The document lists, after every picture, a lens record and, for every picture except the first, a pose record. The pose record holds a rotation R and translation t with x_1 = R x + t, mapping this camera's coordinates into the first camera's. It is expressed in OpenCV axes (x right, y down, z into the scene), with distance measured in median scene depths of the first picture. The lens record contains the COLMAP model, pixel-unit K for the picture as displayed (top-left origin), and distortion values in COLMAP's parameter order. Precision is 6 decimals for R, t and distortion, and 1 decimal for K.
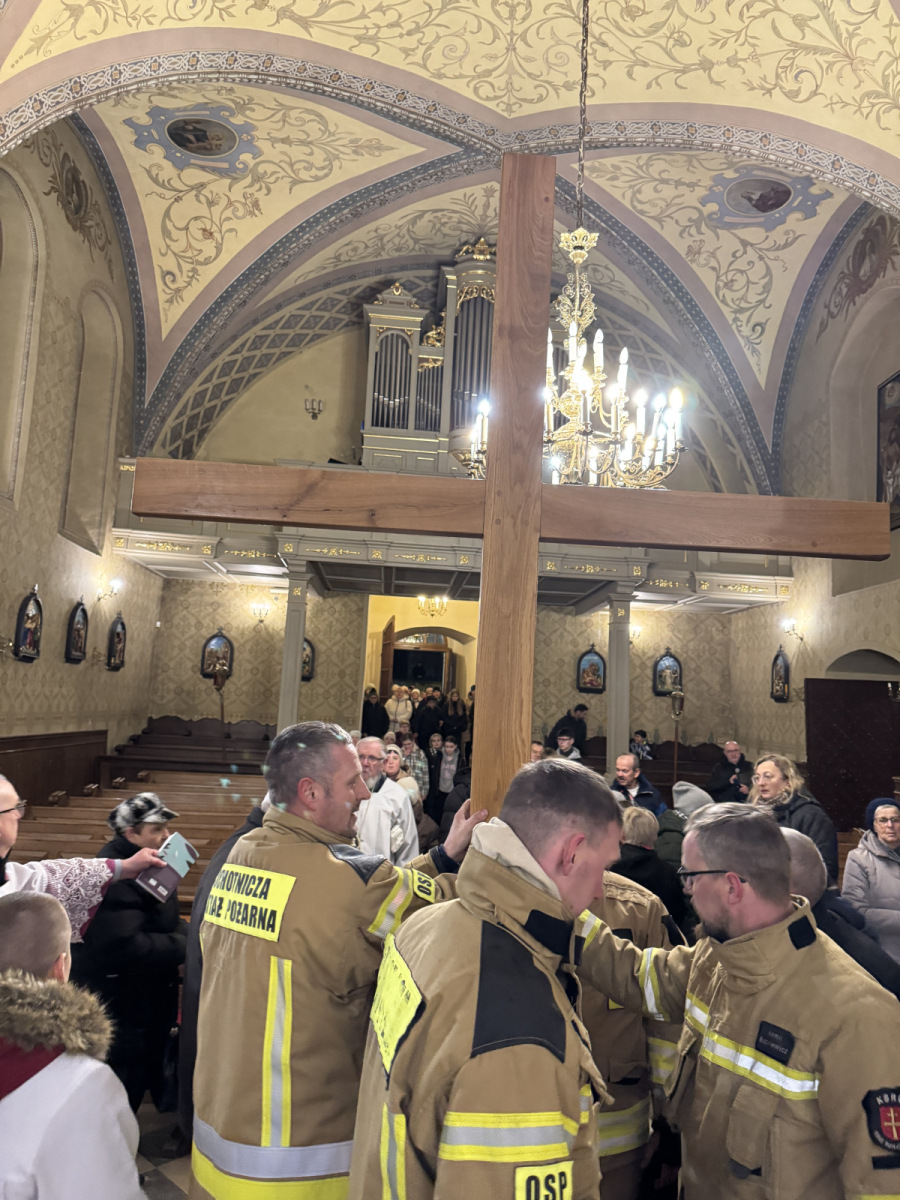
lens RADIAL K [[848.9, 0, 429.2], [0, 848.9, 599.8], [0, 0, 1]] dist [0.027823, -0.020038]
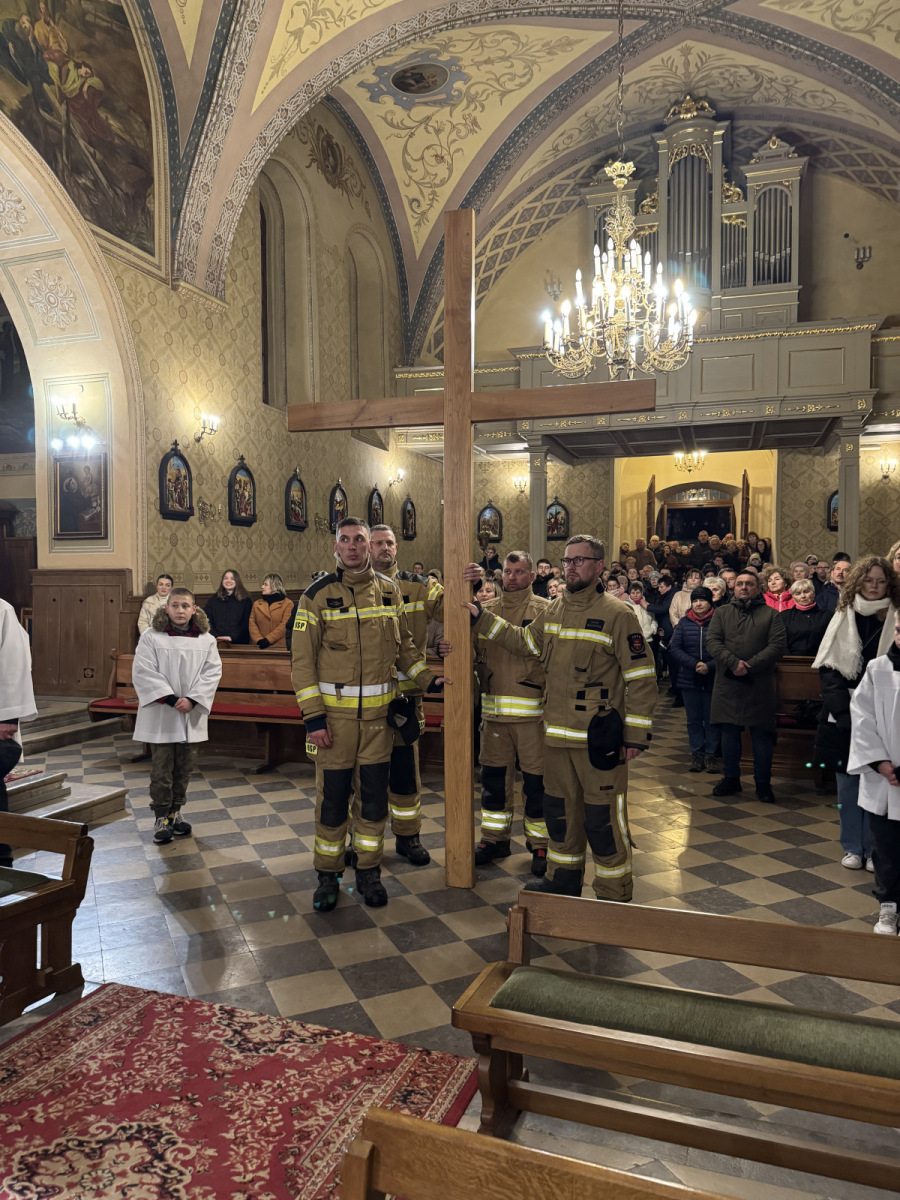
lens RADIAL K [[848.9, 0, 429.2], [0, 848.9, 599.8], [0, 0, 1]] dist [0.027823, -0.020038]
pose [[0.923436, -0.048070, -0.380729, 0.144095], [0.103281, 0.986648, 0.125931, 0.014019], [0.369592, -0.155612, 0.916071, -0.162451]]
